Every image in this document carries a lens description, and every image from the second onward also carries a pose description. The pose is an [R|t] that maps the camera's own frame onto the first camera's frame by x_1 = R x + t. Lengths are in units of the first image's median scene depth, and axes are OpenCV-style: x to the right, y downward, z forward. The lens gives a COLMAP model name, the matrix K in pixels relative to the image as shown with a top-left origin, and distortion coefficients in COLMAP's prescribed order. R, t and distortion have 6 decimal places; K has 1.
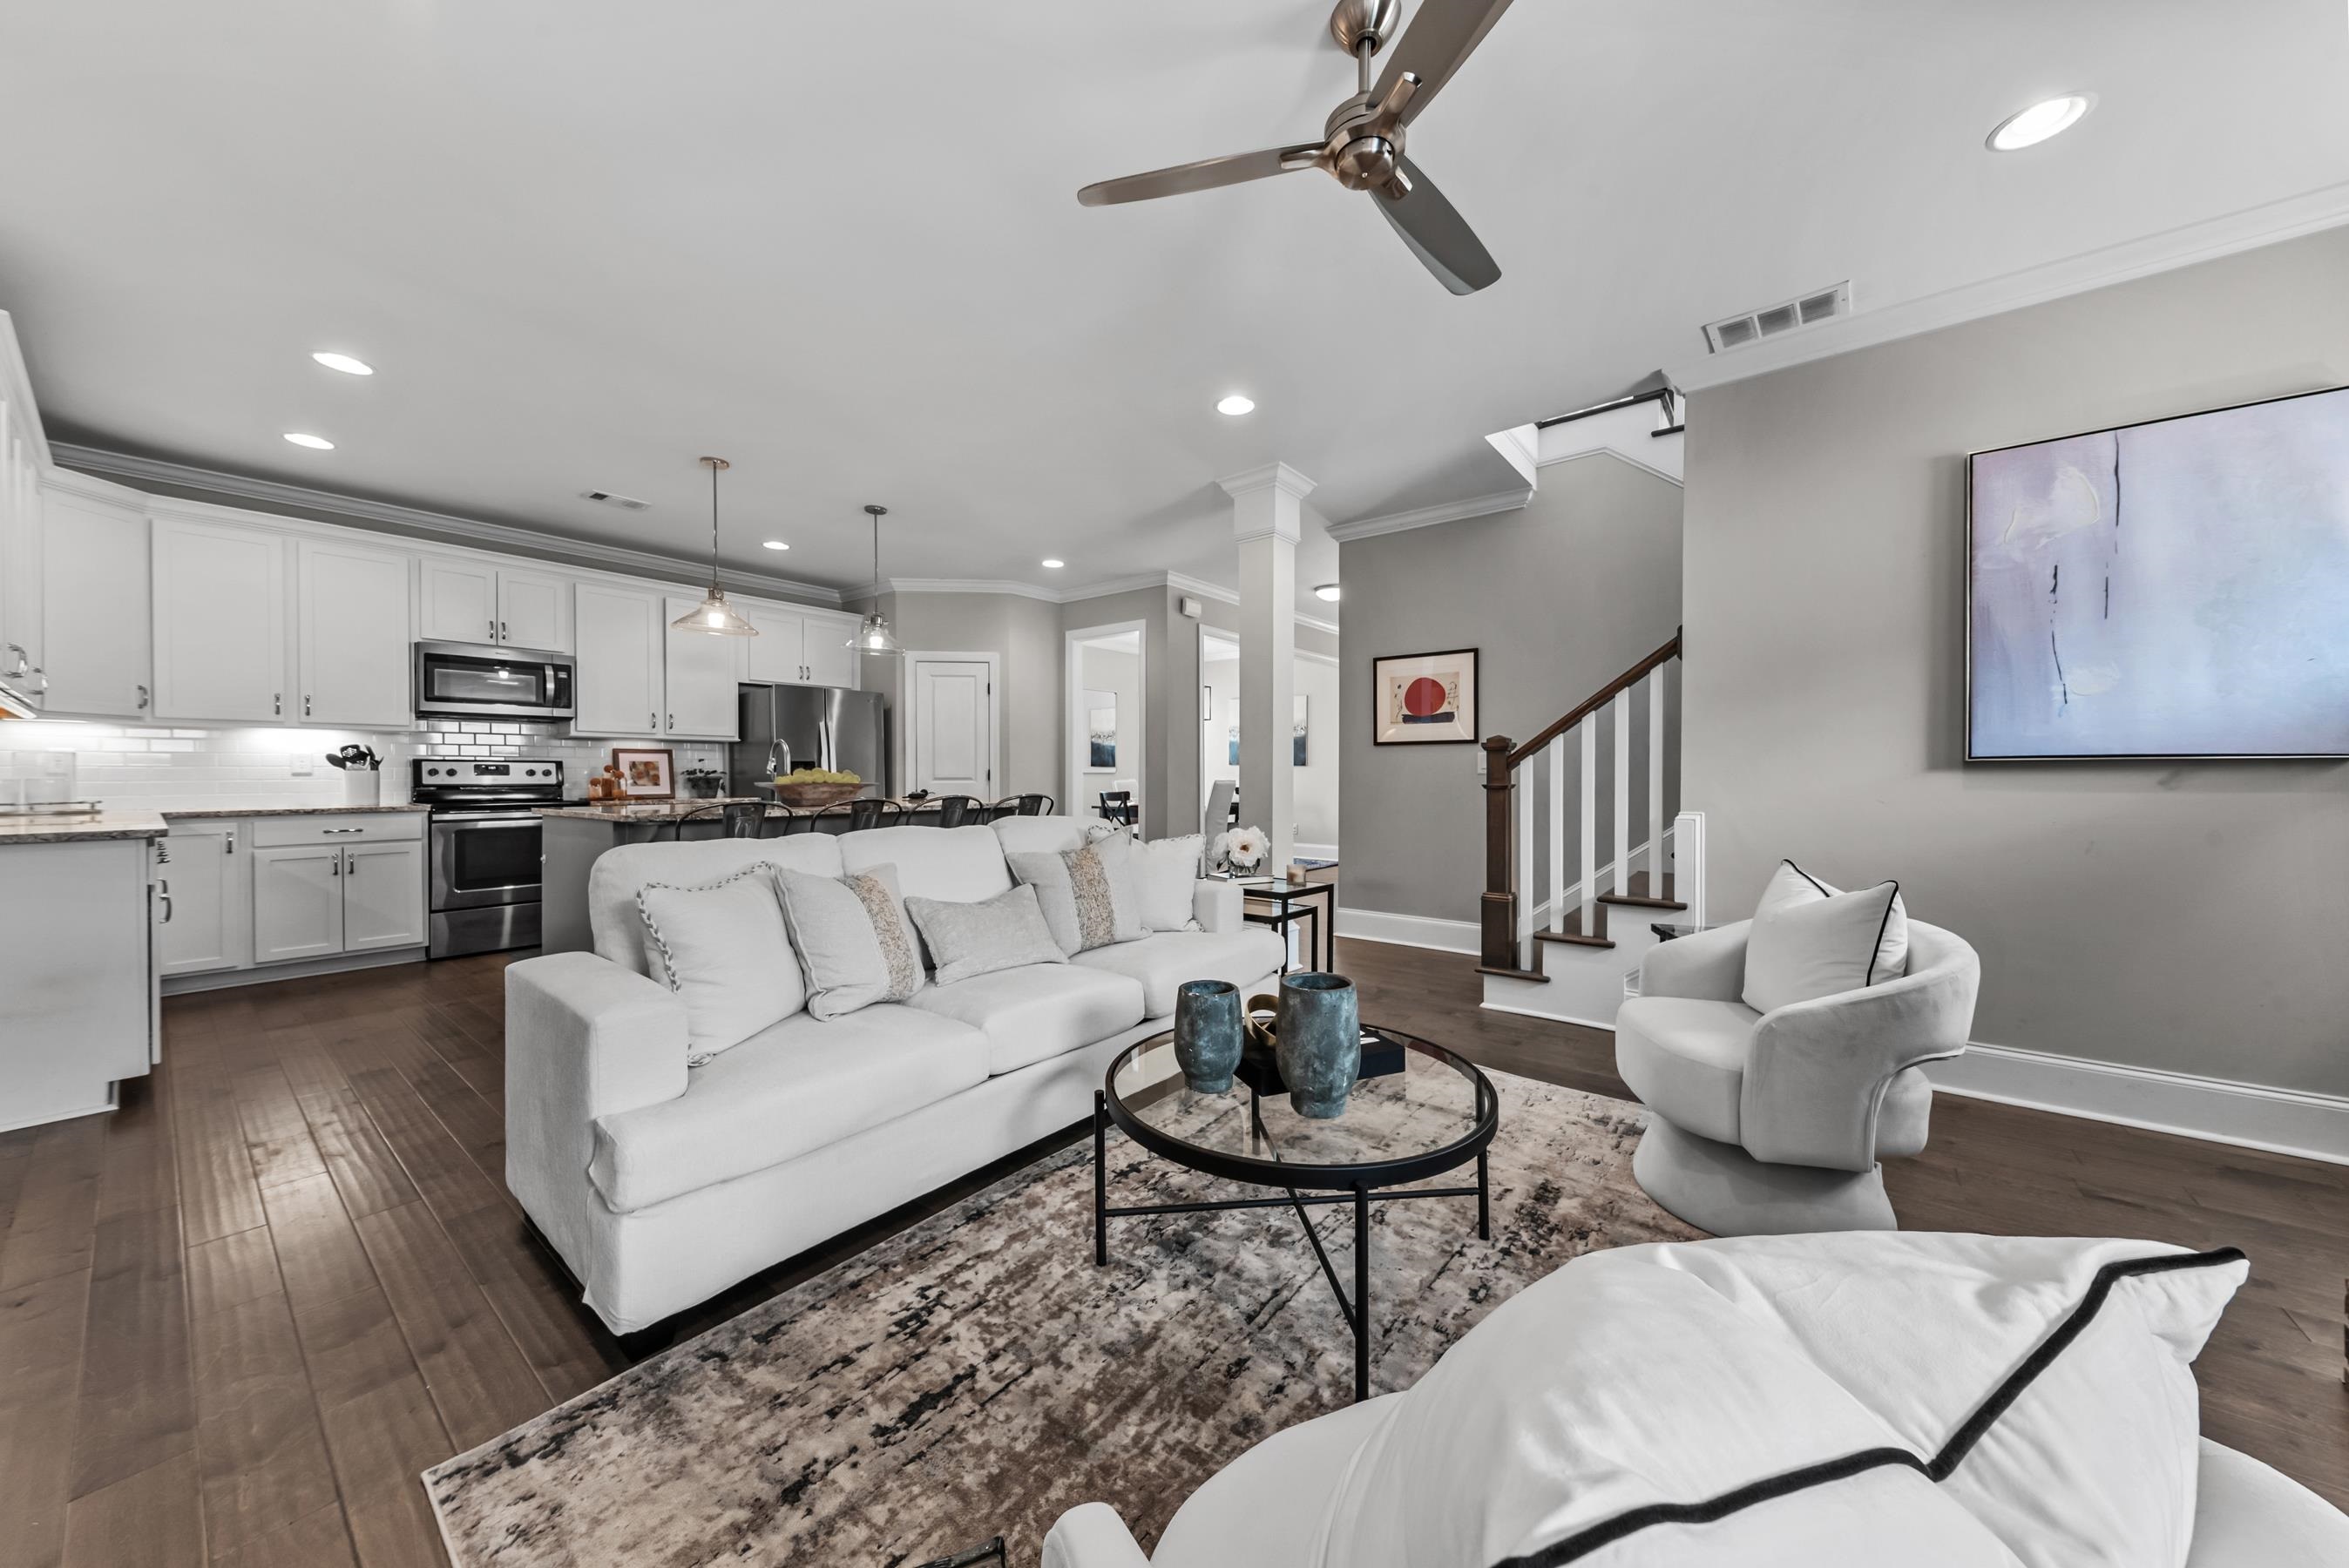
lens RADIAL K [[780.6, 0, 1174.5], [0, 780.6, 784.0], [0, 0, 1]] dist [0.009838, -0.000004]
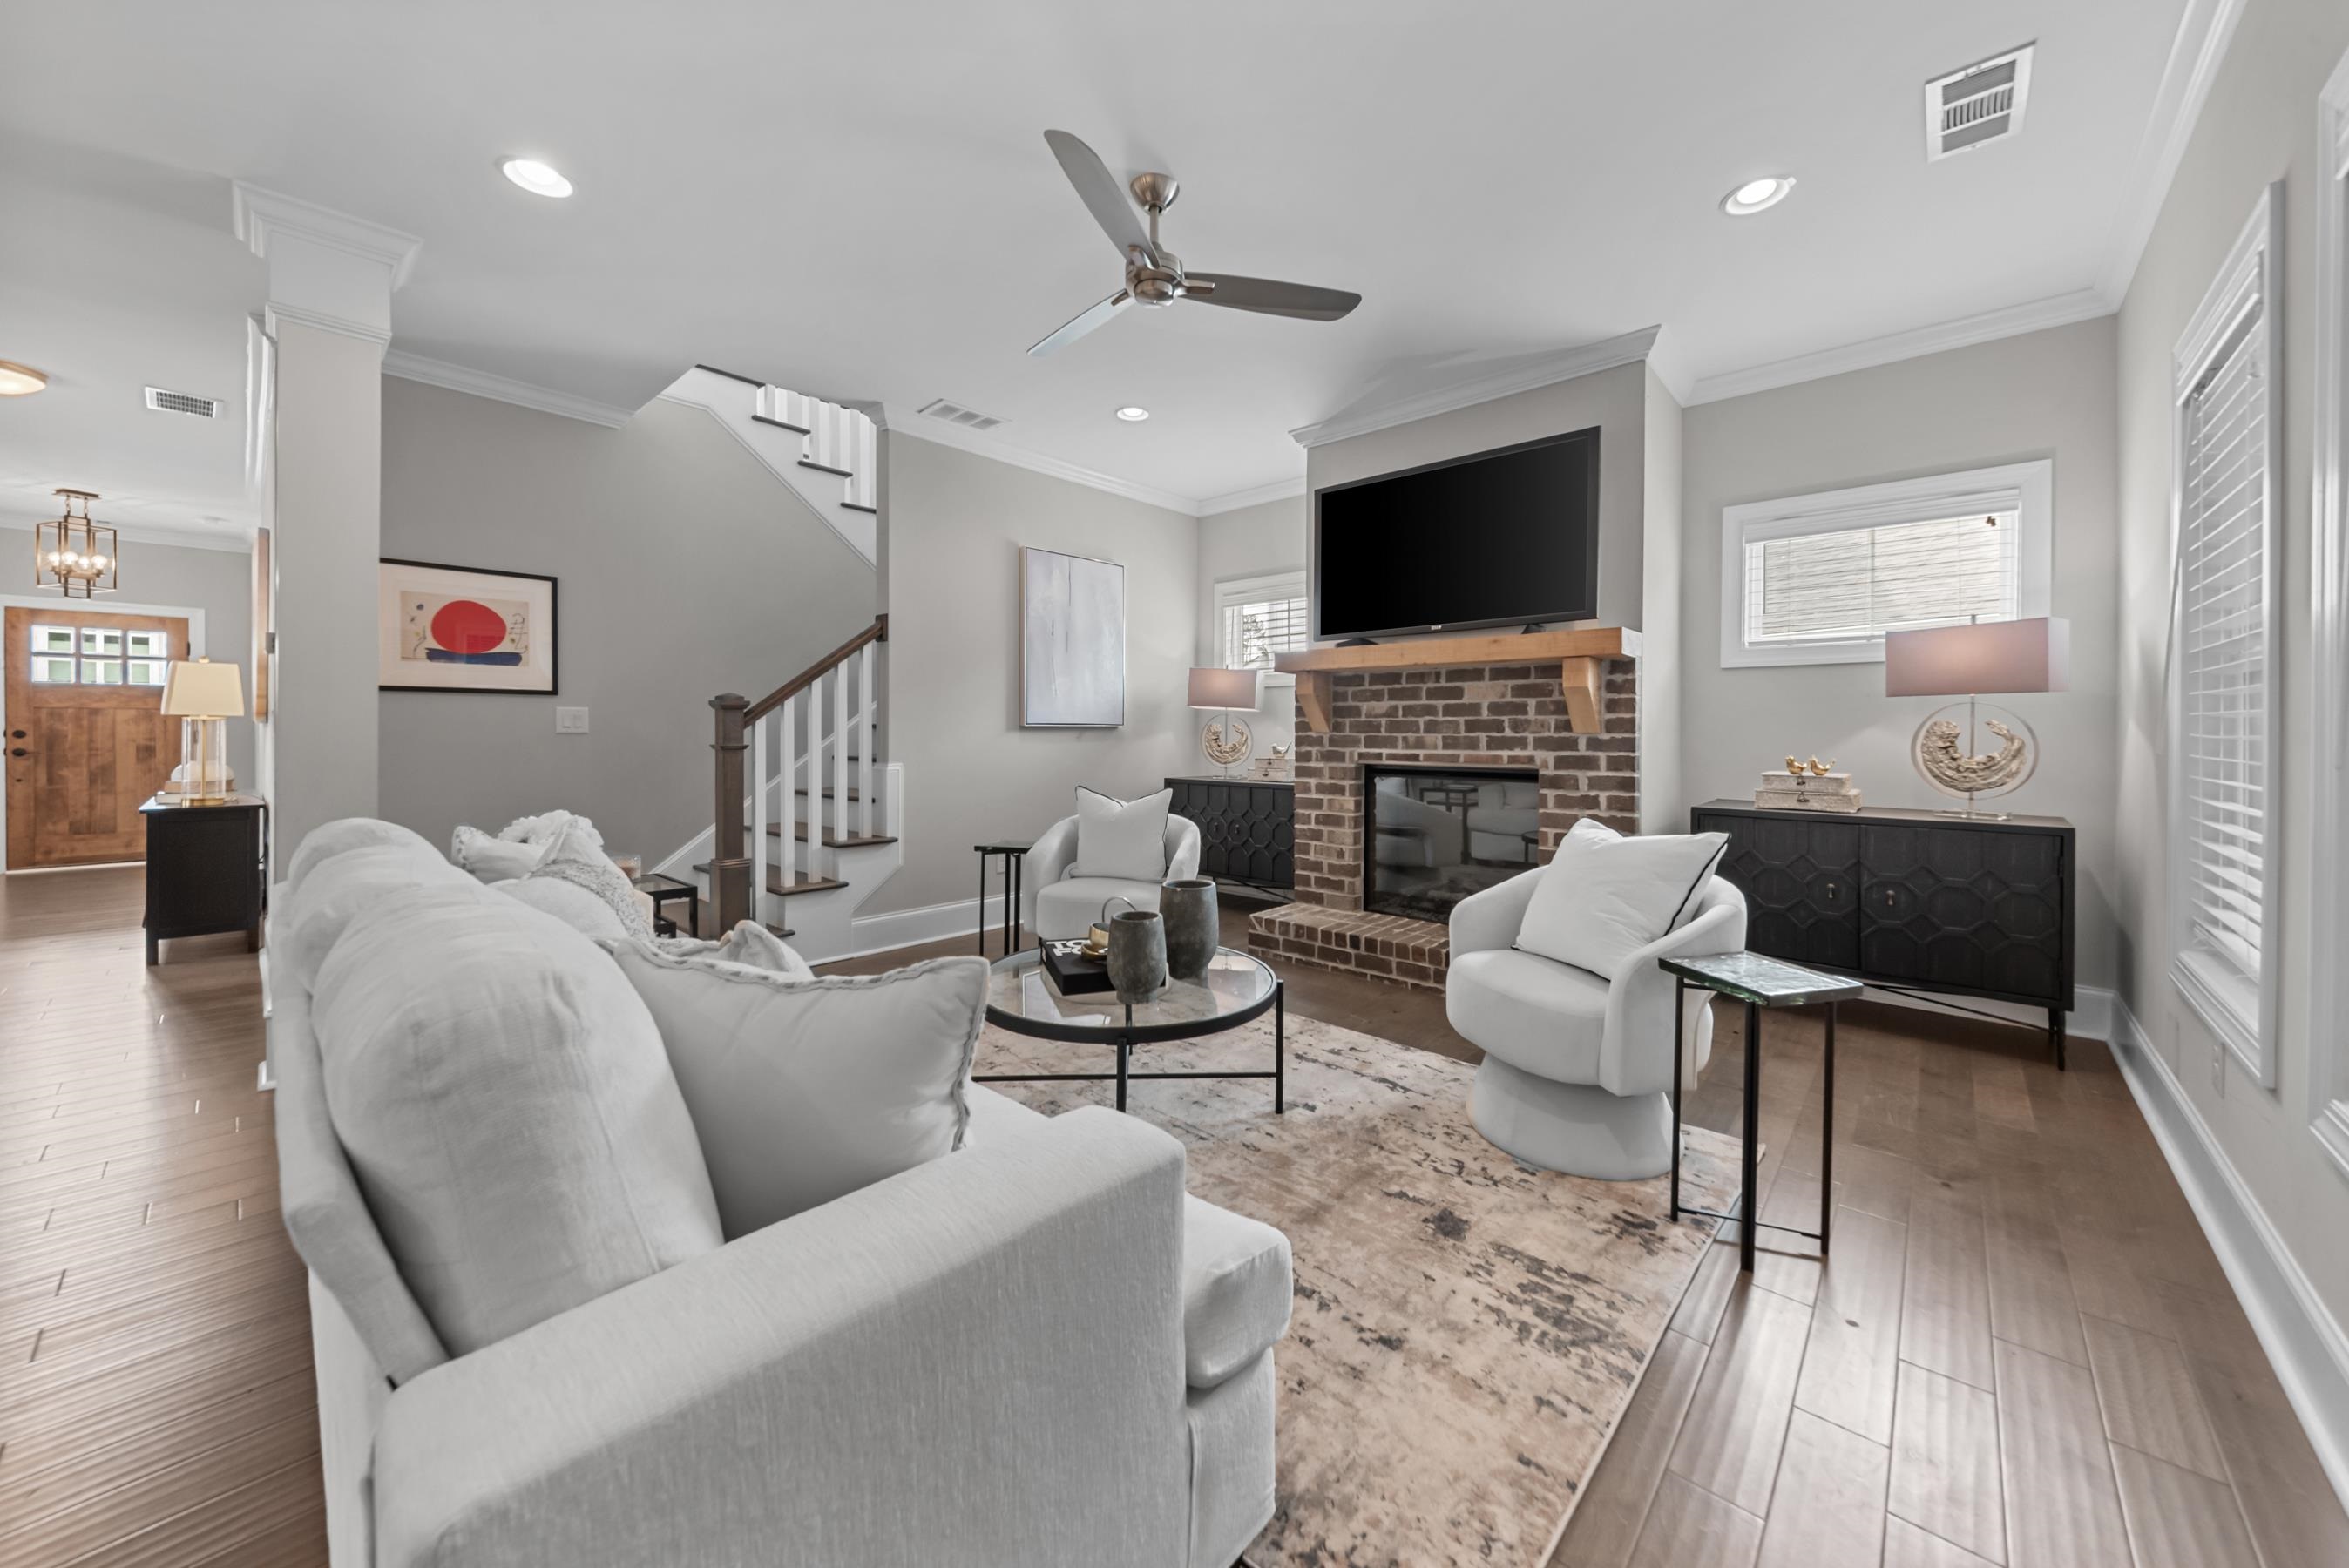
lens RADIAL K [[826.3, 0, 1187.7], [0, 826.3, 736.7], [0, 0, 1]] dist [-0.000511, -0.000041]
pose [[0.072709, -0.004702, 0.997342, -0.575317], [0.013128, 0.999907, 0.003757, -0.005388], [-0.997267, 0.012820, 0.072764, 0.399692]]
